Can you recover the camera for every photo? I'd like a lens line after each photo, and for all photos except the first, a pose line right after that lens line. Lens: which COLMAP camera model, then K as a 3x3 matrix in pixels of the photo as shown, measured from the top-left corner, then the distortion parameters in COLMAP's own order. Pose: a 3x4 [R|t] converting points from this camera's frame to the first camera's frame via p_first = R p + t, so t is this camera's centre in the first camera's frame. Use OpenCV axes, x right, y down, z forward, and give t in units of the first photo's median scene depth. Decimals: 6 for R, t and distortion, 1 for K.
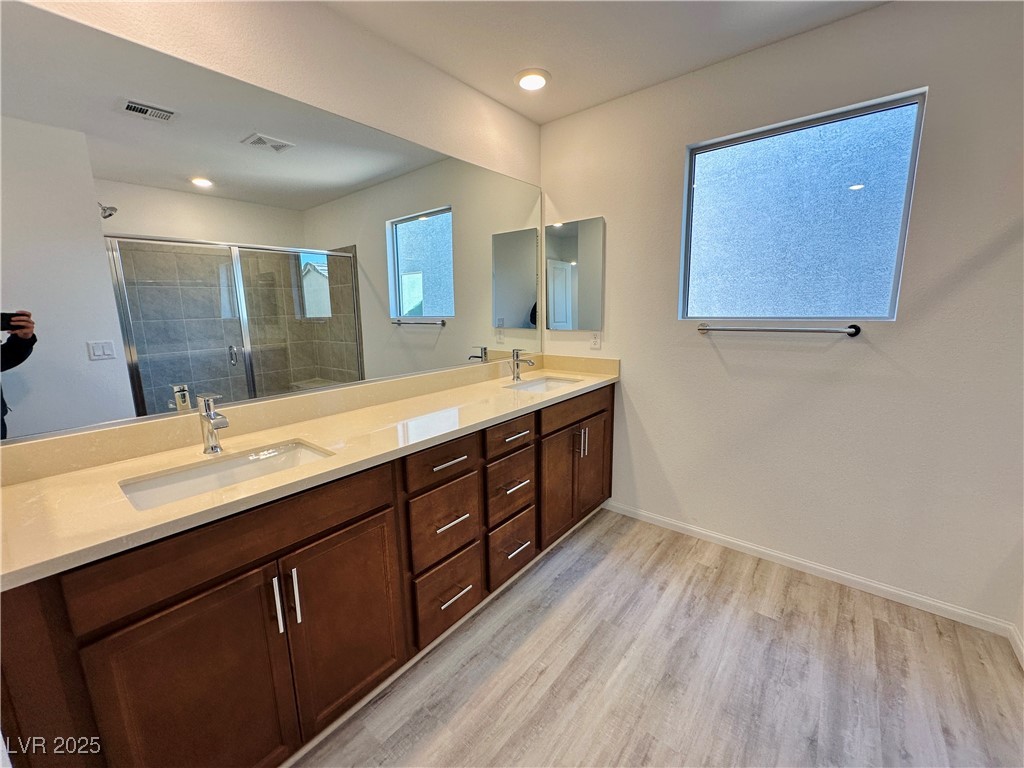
lens RADIAL K [[409.5, 0, 512.5], [0, 409.5, 383.2], [0, 0, 1]] dist [-0.001480, 0.000579]
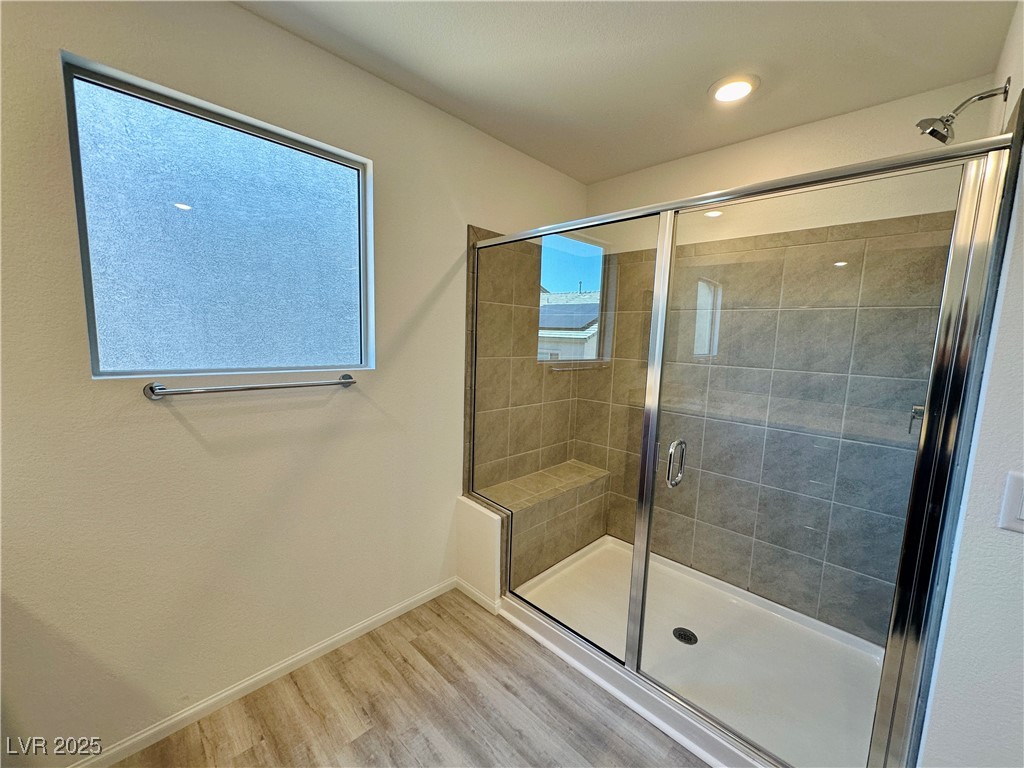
lens RADIAL K [[408.3, 0, 512.0], [0, 408.3, 384.0], [0, 0, 1]] dist [-0.001192, 0.000246]
pose [[0.088501, -0.097925, 0.991251, -0.085606], [0.144884, 0.985838, 0.084454, -0.136753], [-0.985483, 0.136142, 0.101435, 0.486224]]
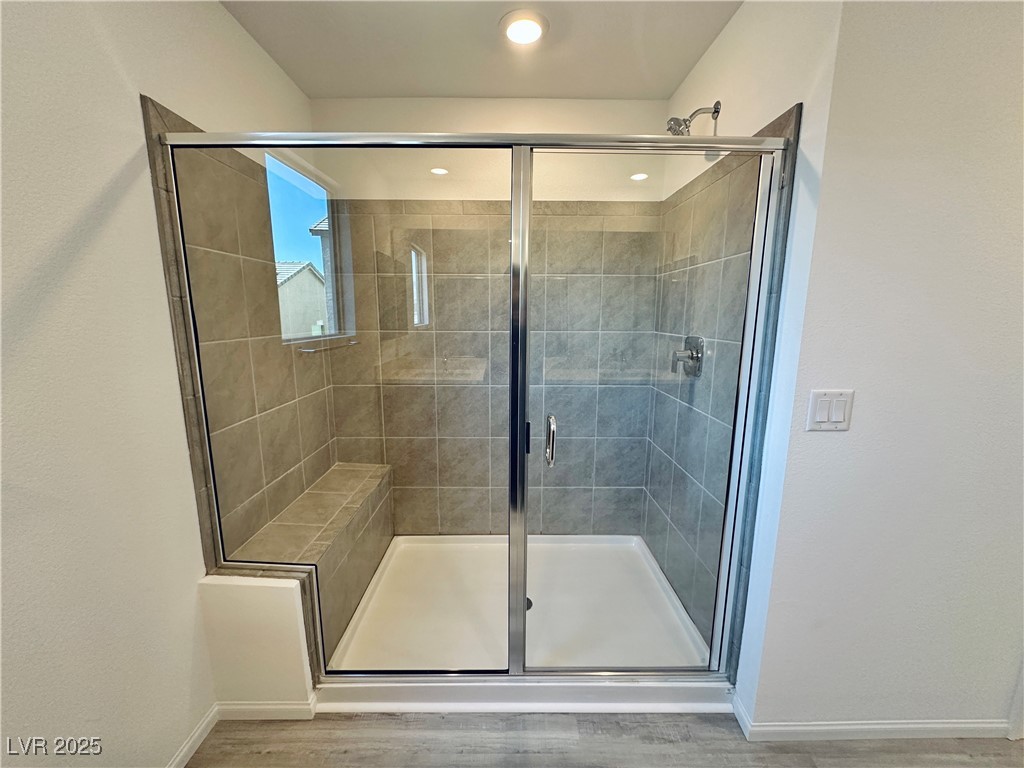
lens RADIAL K [[409.5, 0, 512.5], [0, 409.5, 383.2], [0, 0, 1]] dist [-0.001480, 0.000579]
pose [[-0.637831, -0.116771, 0.761273, 0.203475], [0.145501, 0.952371, 0.267991, -0.170095], [-0.756308, 0.281699, -0.590461, 0.716997]]
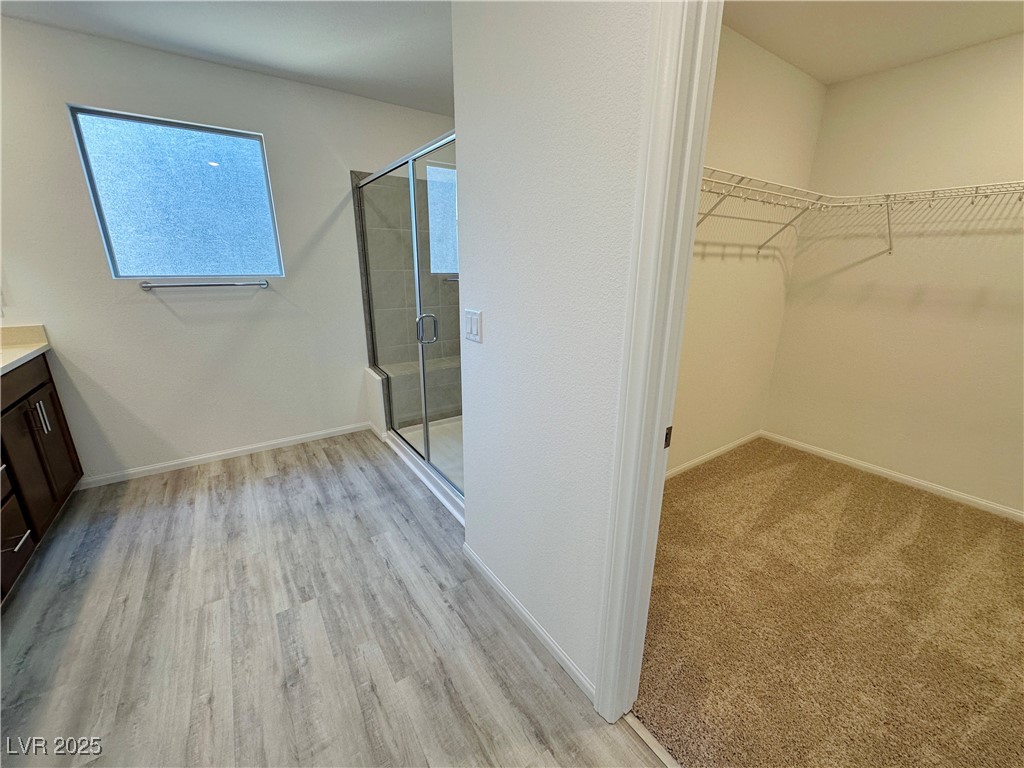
lens RADIAL K [[409.5, 0, 512.5], [0, 409.5, 383.2], [0, 0, 1]] dist [-0.001480, 0.000579]
pose [[0.280643, -0.253831, 0.925640, -0.412035], [0.163217, 0.962972, 0.214582, 0.053136], [-0.945833, 0.090859, 0.311681, -0.322824]]
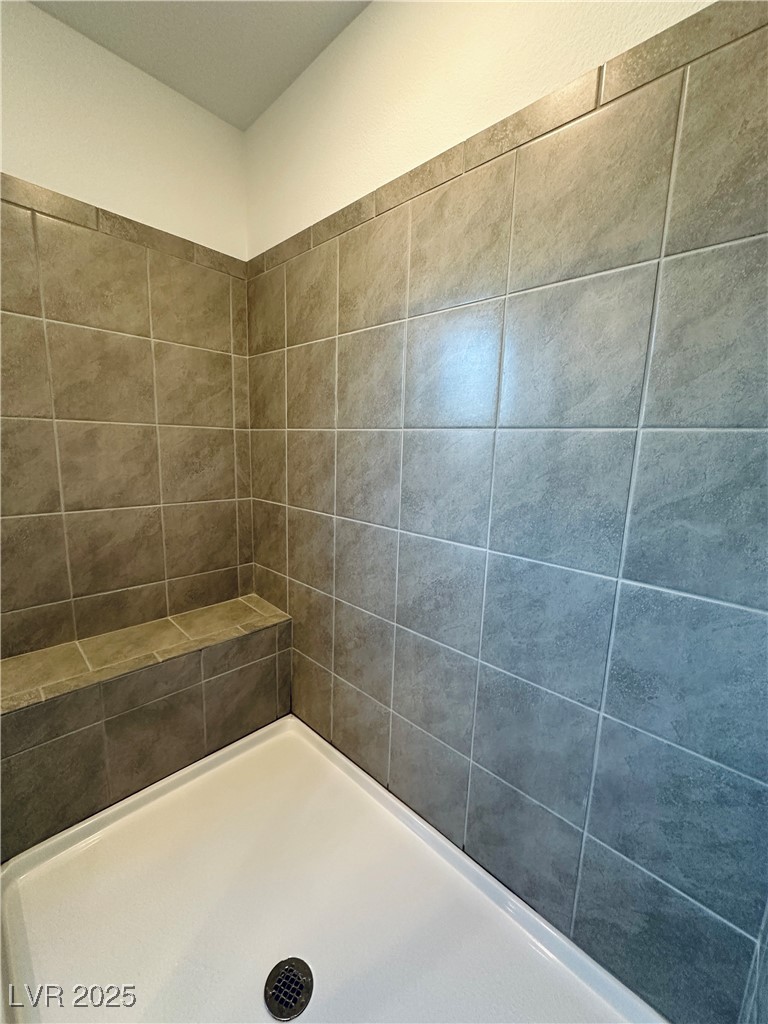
lens RADIAL K [[409.5, 0, 384.0], [0, 409.5, 512.0], [0, 0, 1]] dist [-0.001480, 0.000579]
pose [[0.079818, -0.147375, 0.985855, 0.520775], [0.148108, 0.979786, 0.134476, 0.030123], [-0.985745, 0.135279, 0.100032, 0.007218]]
